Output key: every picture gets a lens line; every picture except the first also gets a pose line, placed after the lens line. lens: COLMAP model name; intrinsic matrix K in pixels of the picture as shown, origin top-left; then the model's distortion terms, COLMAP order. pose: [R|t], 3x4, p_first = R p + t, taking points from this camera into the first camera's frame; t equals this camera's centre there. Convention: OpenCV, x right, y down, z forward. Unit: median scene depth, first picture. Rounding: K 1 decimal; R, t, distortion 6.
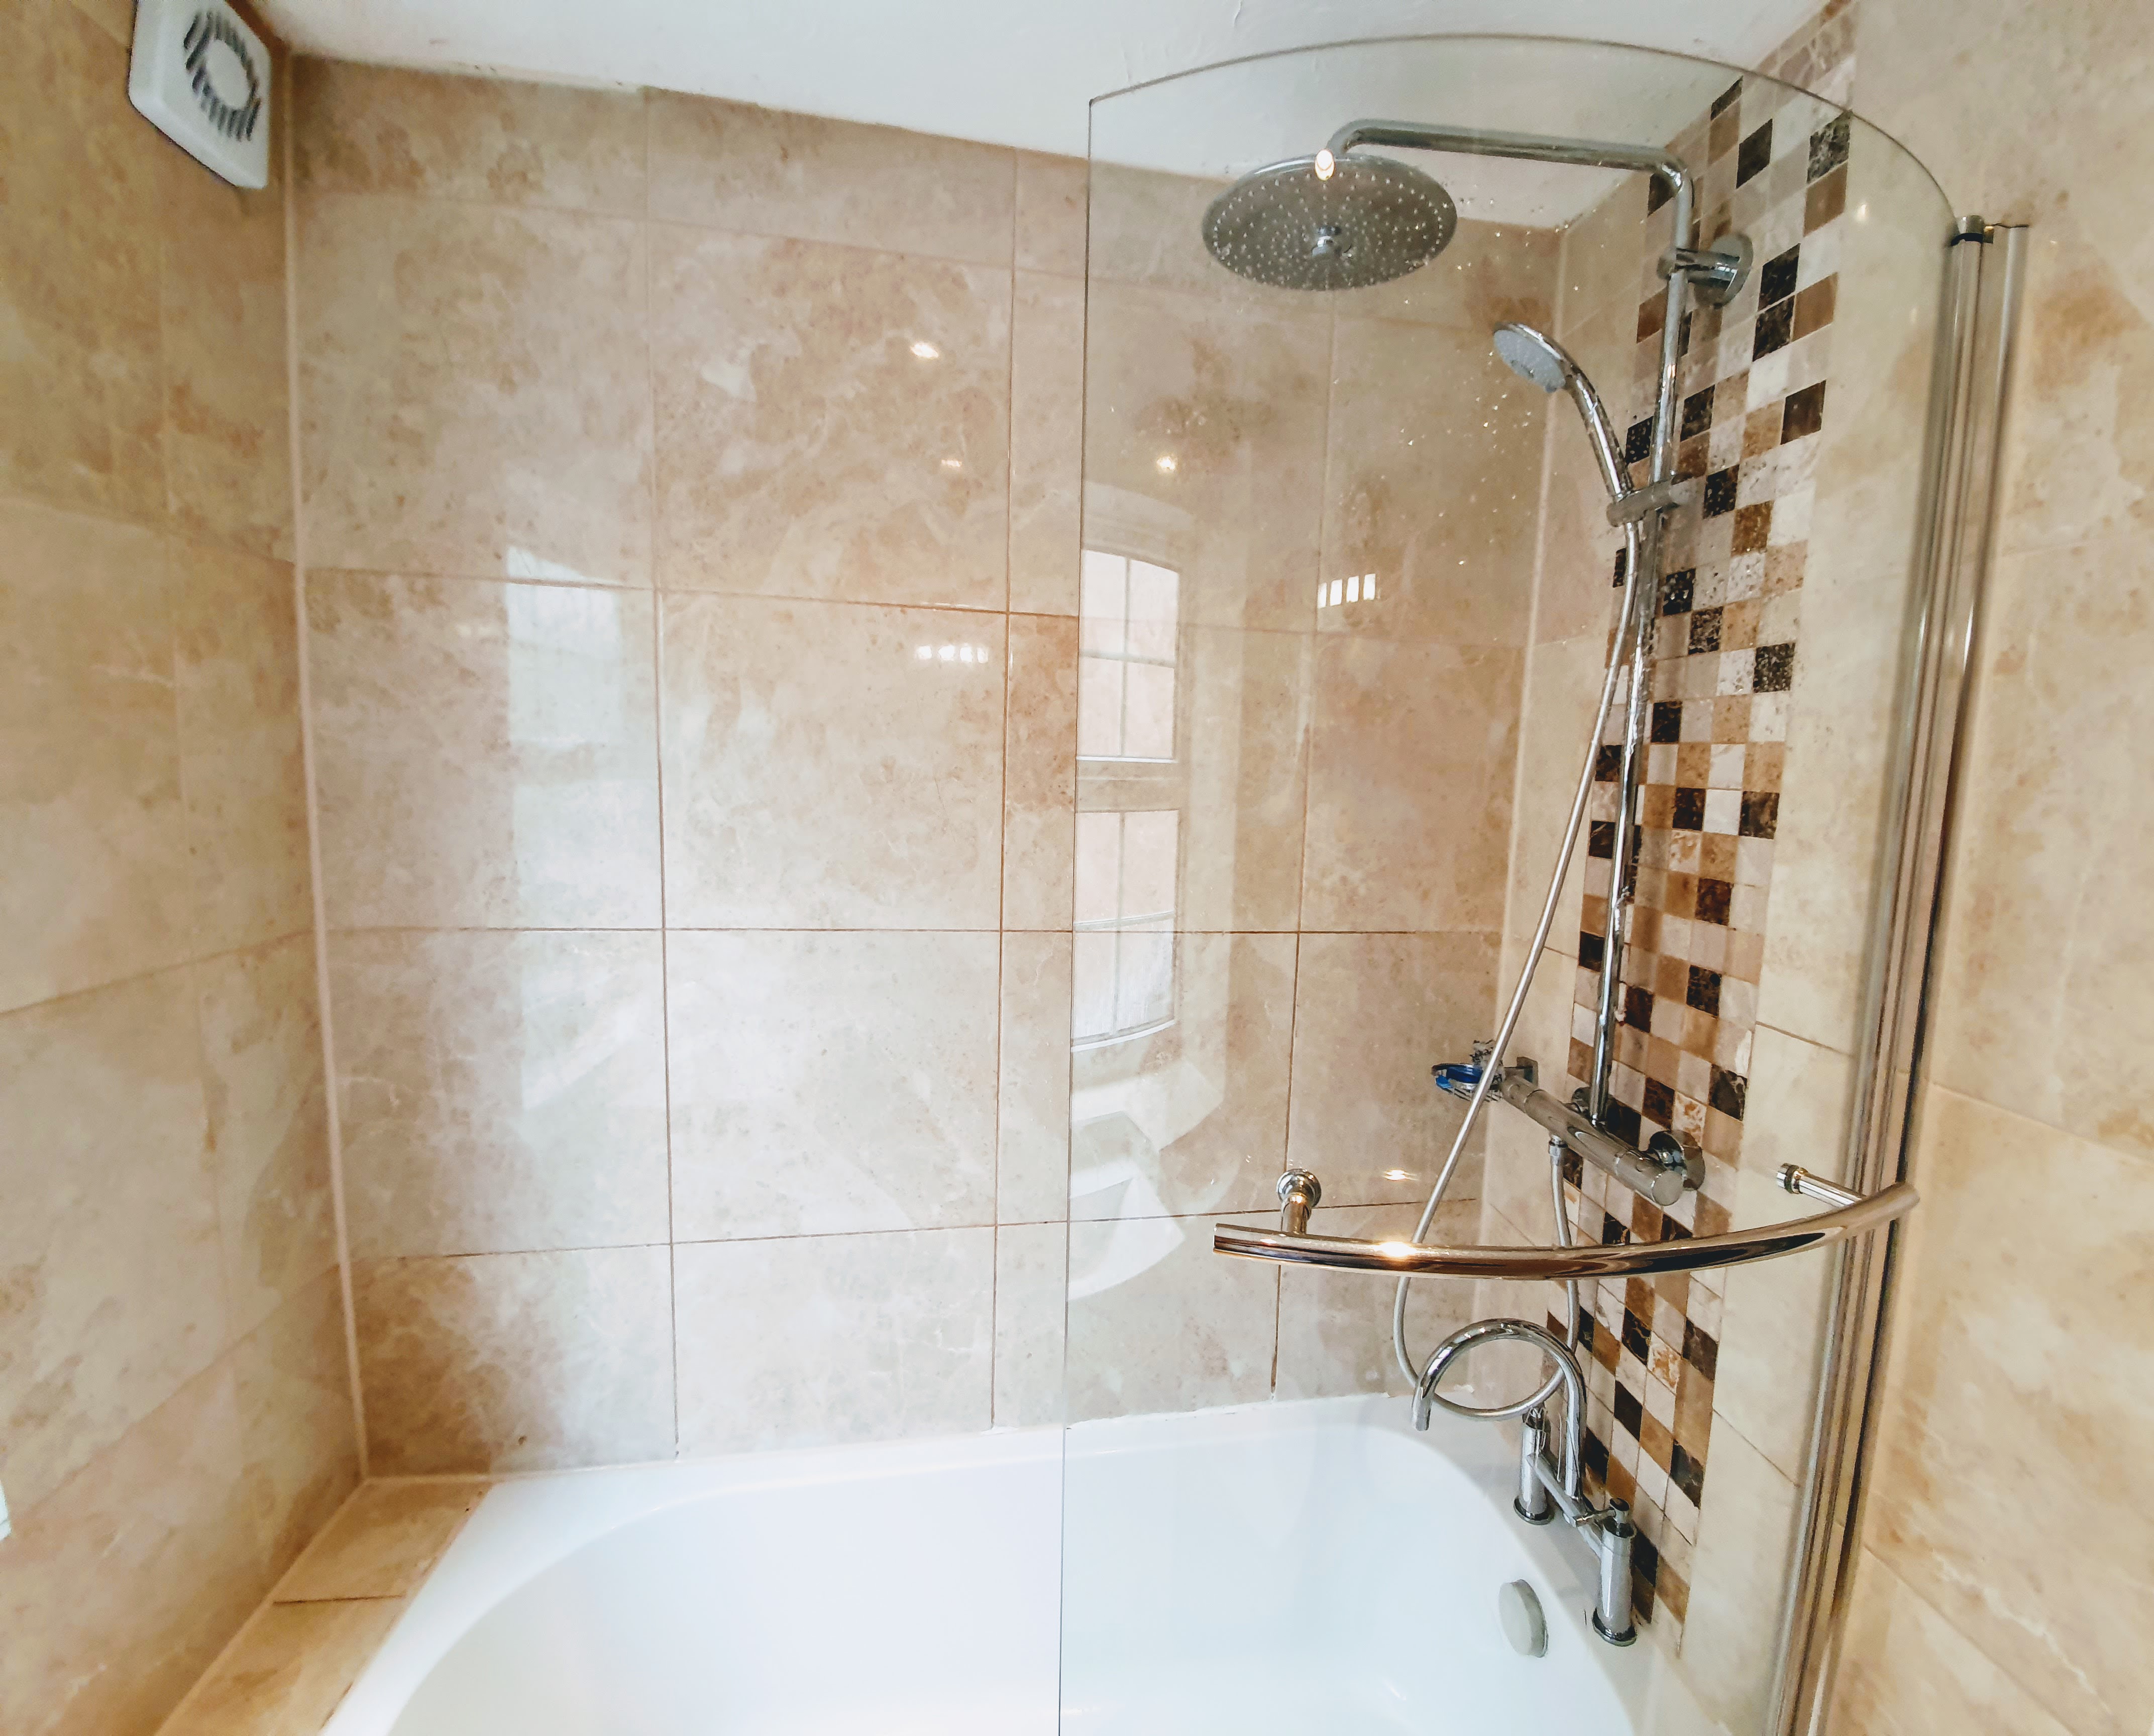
lens RADIAL K [[969.1, 0, 1092.7], [0, 969.1, 850.5], [0, 0, 1]] dist [-0.011806, -0.007752]
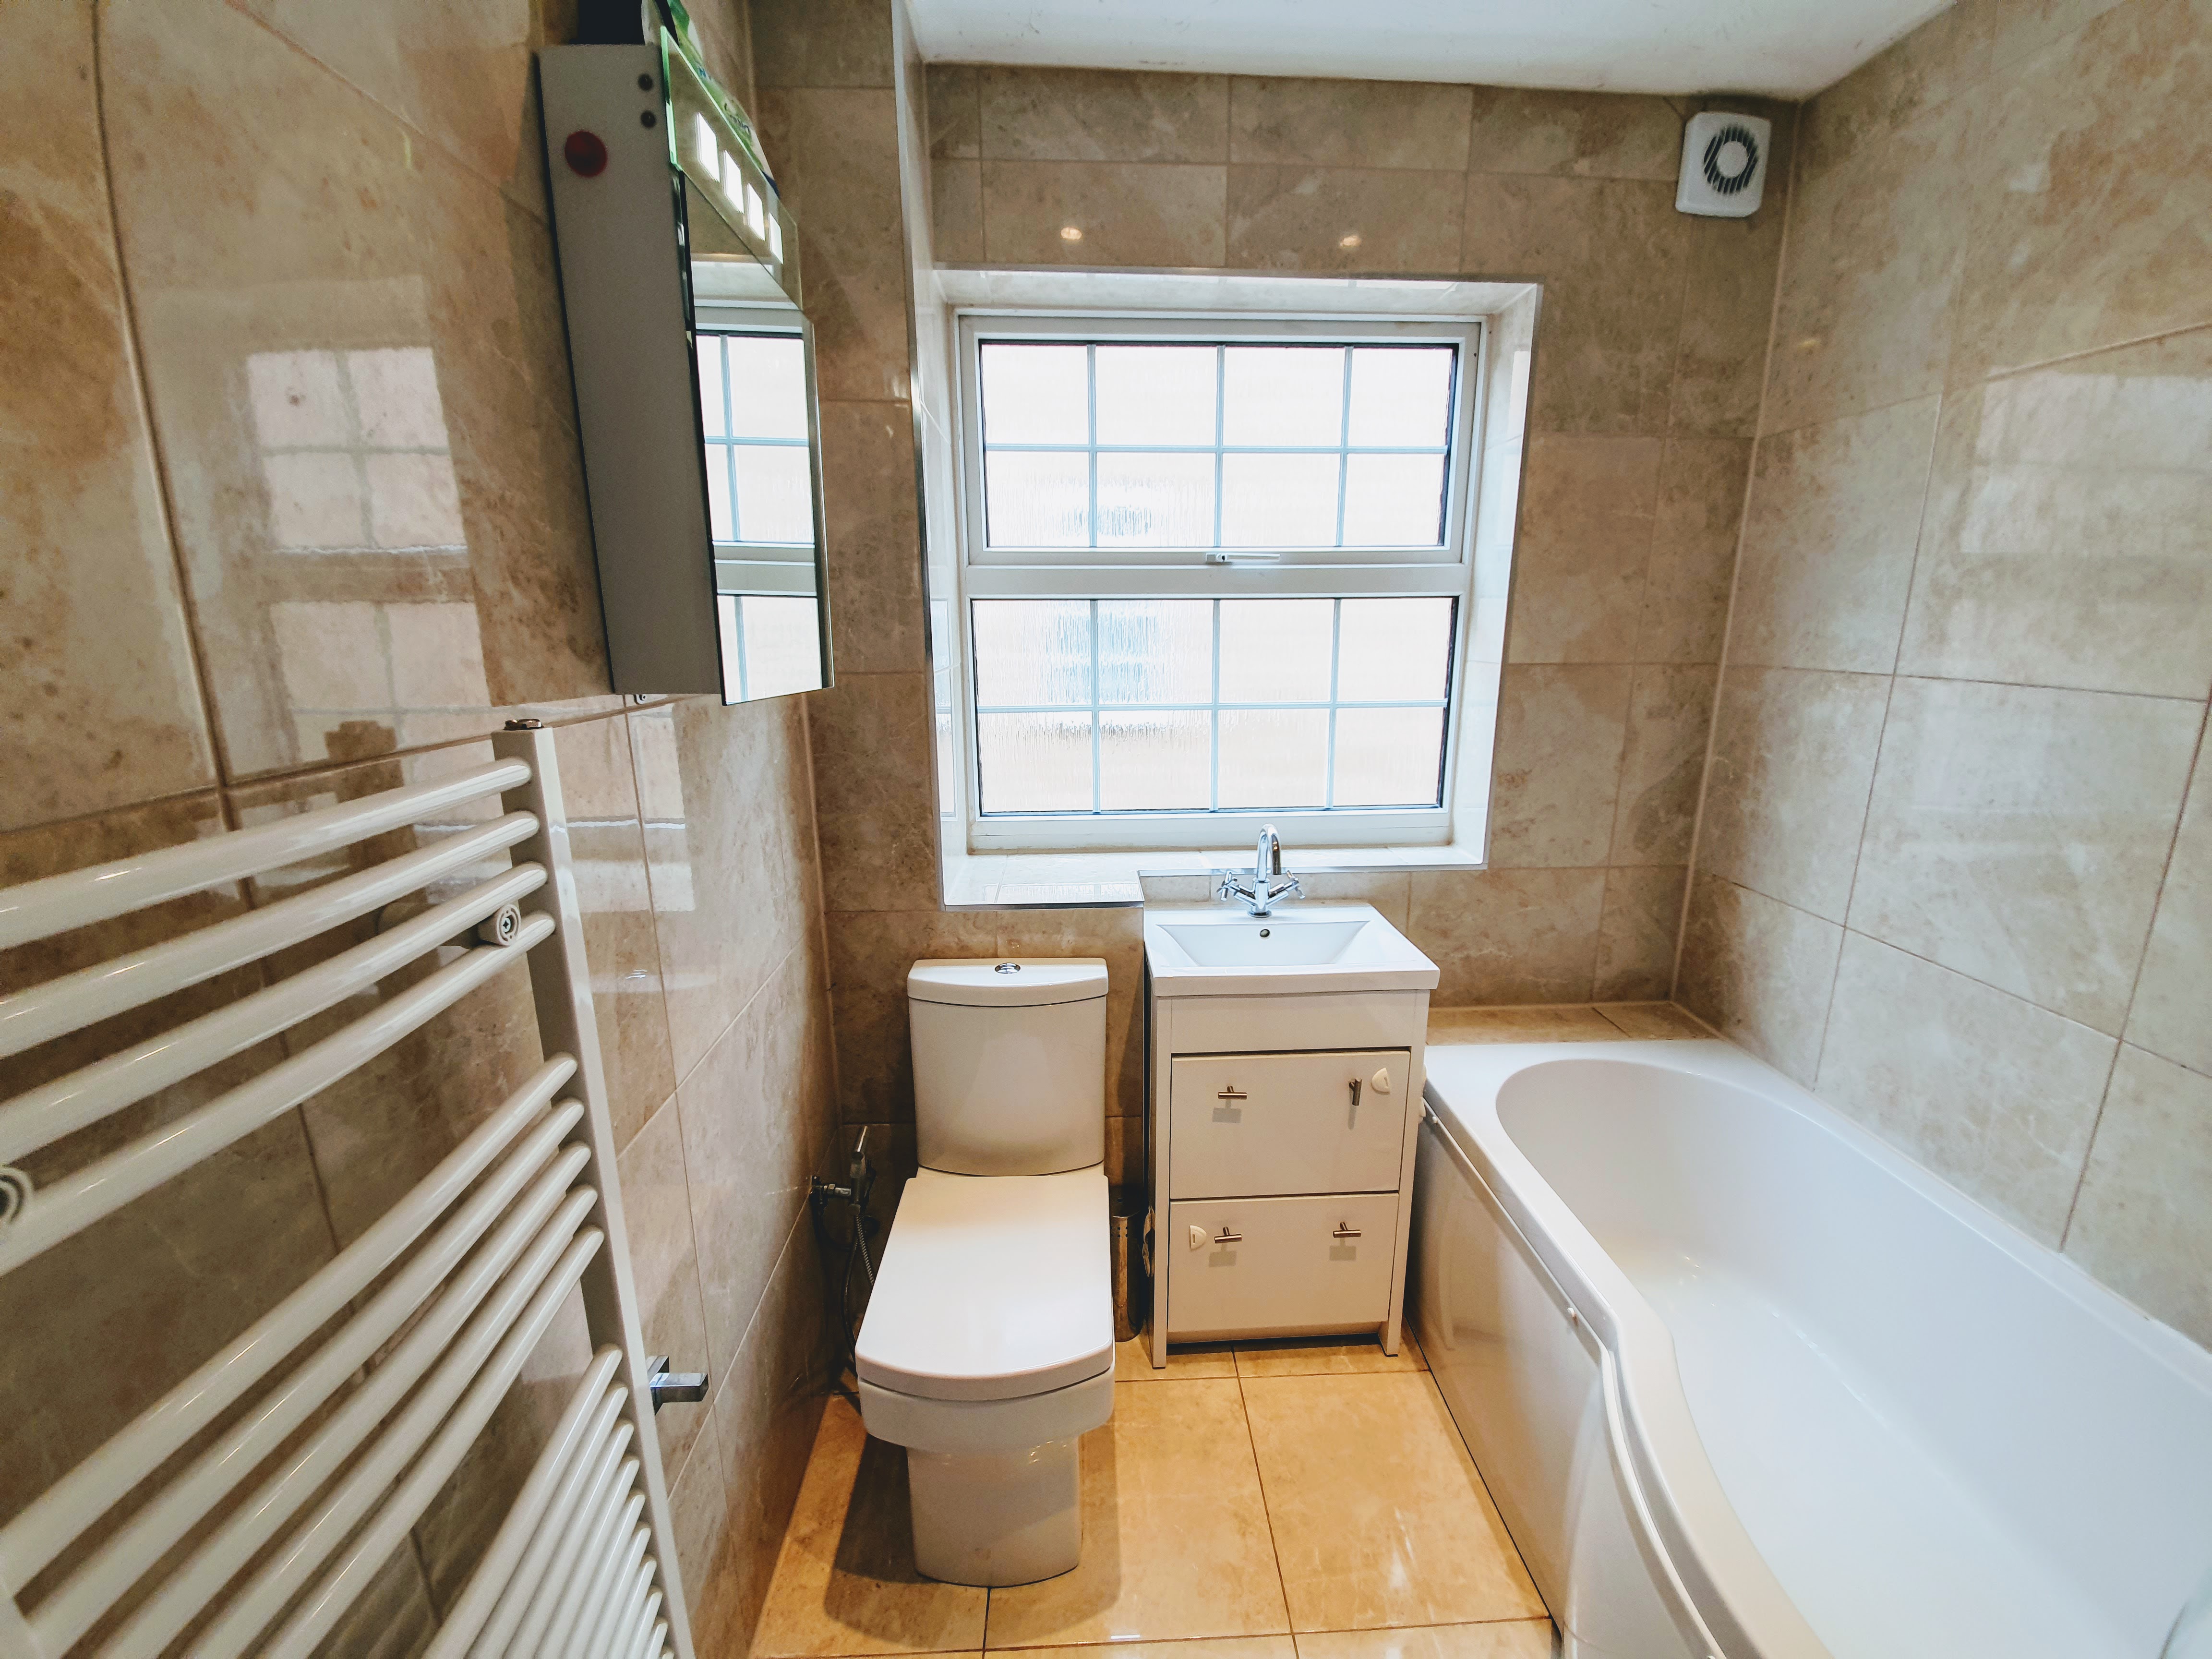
lens RADIAL K [[888.1, 0, 1119.5], [0, 888.1, 846.3], [0, 0, 1]] dist [-0.016316, -0.005749]
pose [[-0.143693, 0.203828, -0.968404, 0.928902], [-0.115732, 0.968384, 0.220996, 0.178441], [0.982832, 0.143831, -0.115561, 0.187383]]
